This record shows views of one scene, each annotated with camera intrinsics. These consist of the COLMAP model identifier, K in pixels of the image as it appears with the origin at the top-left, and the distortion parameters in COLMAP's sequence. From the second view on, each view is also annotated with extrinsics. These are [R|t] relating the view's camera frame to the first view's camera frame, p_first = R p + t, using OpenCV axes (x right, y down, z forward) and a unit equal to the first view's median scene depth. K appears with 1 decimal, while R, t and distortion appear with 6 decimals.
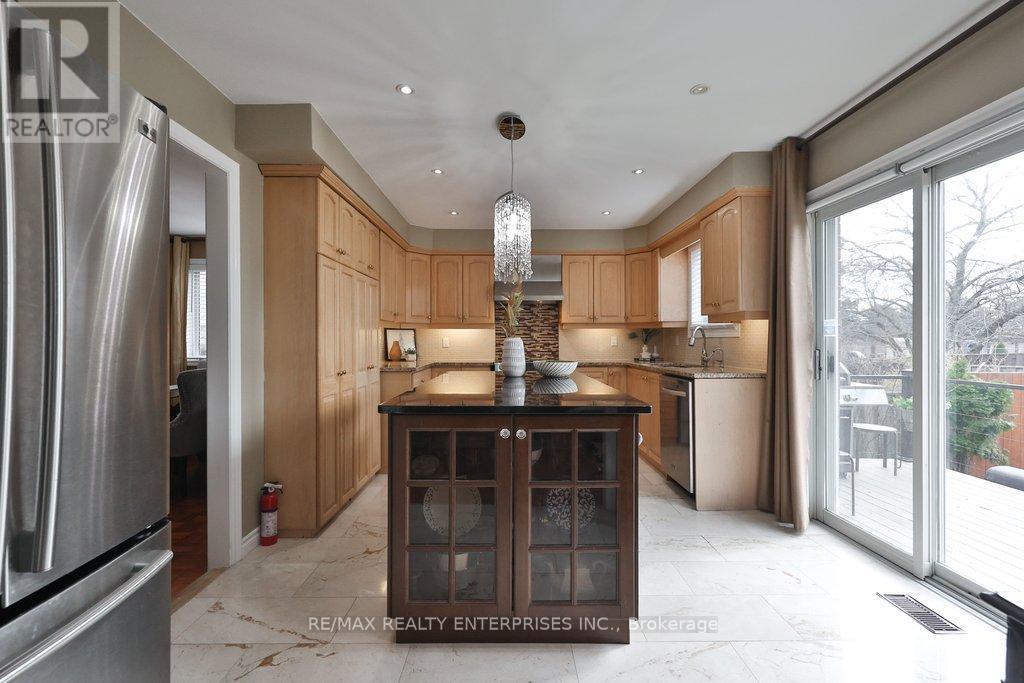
lens RADIAL K [[444.6, 0, 510.7], [0, 444.6, 340.5], [0, 0, 1]] dist [-0.000070, -0.000001]
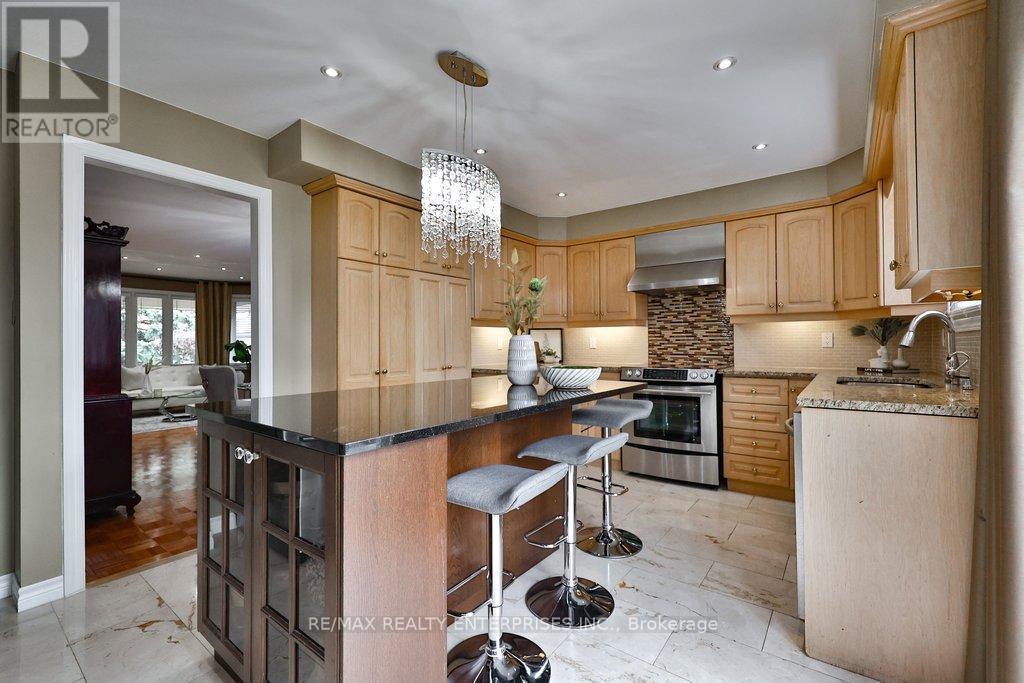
lens RADIAL K [[444.6, 0, 511.0], [0, 444.6, 341.0], [0, 0, 1]] dist [-0.000070, -0.000001]
pose [[0.792575, -0.005629, -0.609748, 0.279878], [0.003736, 0.999983, -0.004376, 0.004037], [0.609762, 0.001190, 0.792583, 0.215053]]
